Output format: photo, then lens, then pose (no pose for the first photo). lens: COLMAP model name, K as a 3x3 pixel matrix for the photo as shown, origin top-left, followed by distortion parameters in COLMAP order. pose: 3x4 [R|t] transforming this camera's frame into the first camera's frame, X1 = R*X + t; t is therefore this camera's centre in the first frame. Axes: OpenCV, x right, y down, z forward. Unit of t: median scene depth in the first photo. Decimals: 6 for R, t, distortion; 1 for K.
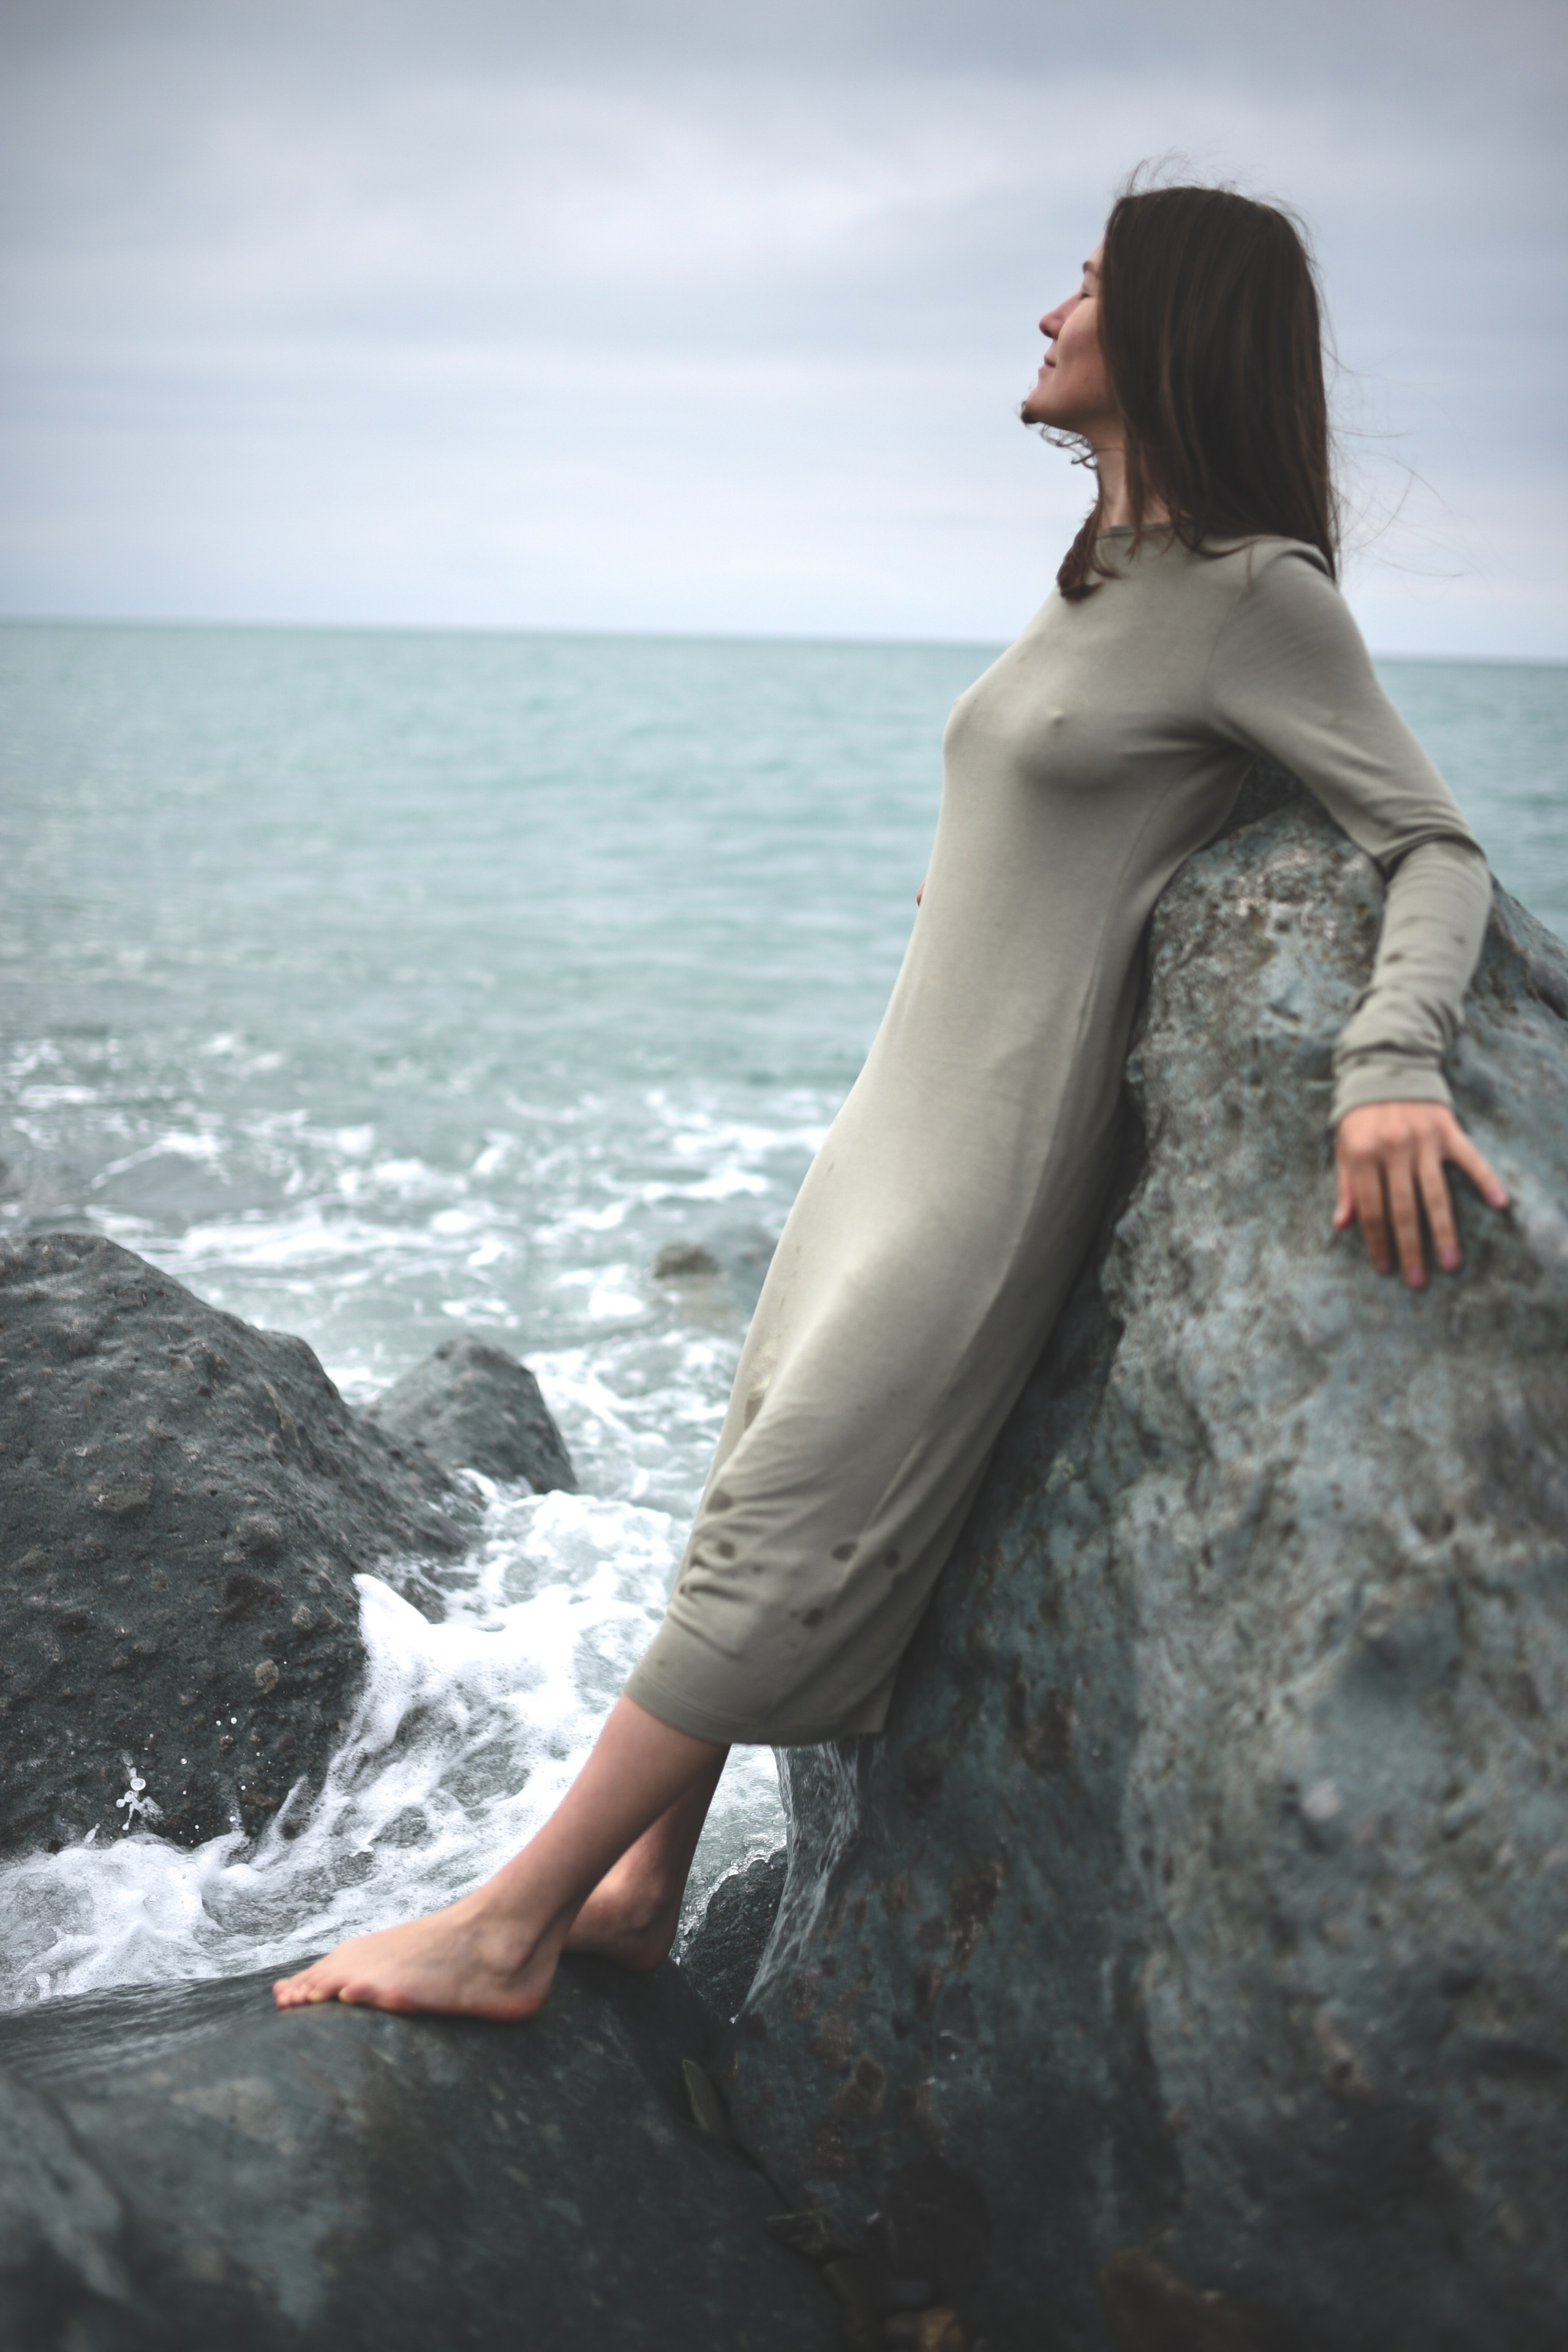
lens RADIAL K [[2249.8, 0, 783.1], [0, 2249.8, 1174.4], [0, 0, 1]] dist [-0.021657, 0.000000]
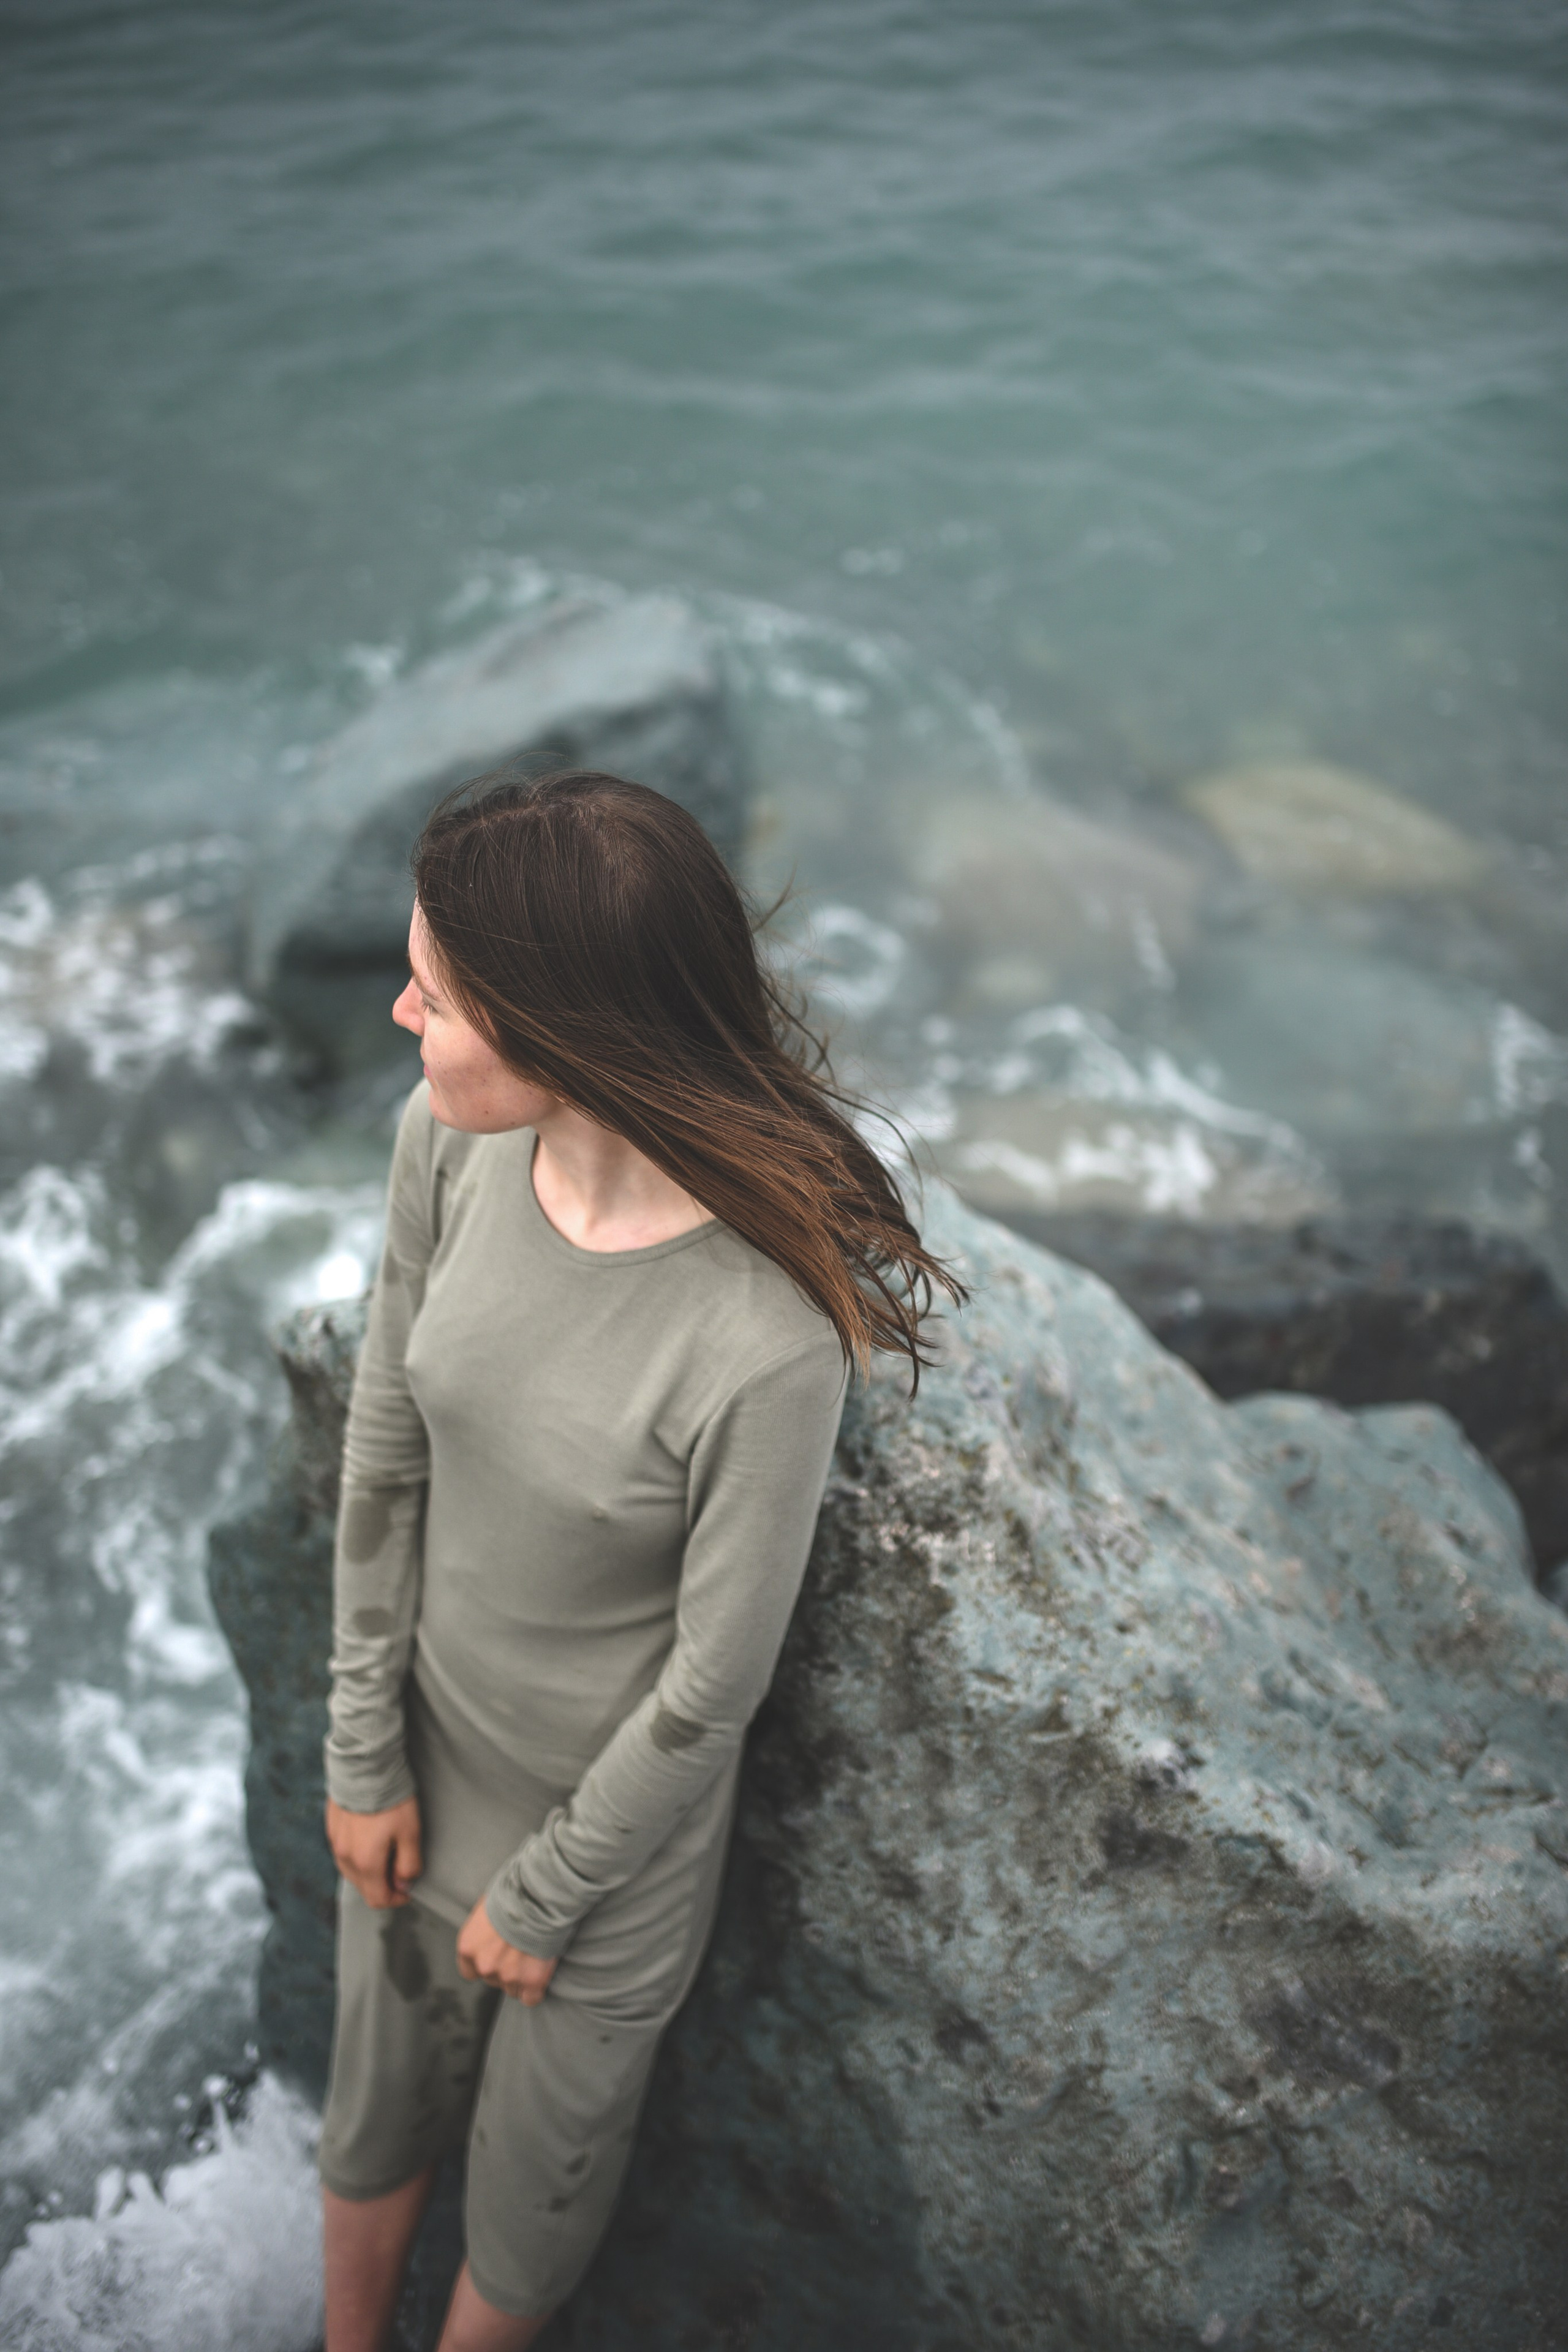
lens RADIAL K [[2249.8, 0, 781.8], [0, 2249.8, 1176.9], [0, 0, 1]] dist [-0.021657, 0.000000]
pose [[0.743624, -0.414589, 0.524538, -0.278371], [0.097667, 0.843476, 0.528214, -0.821860], [-0.661426, -0.341562, 0.667720, 0.518751]]
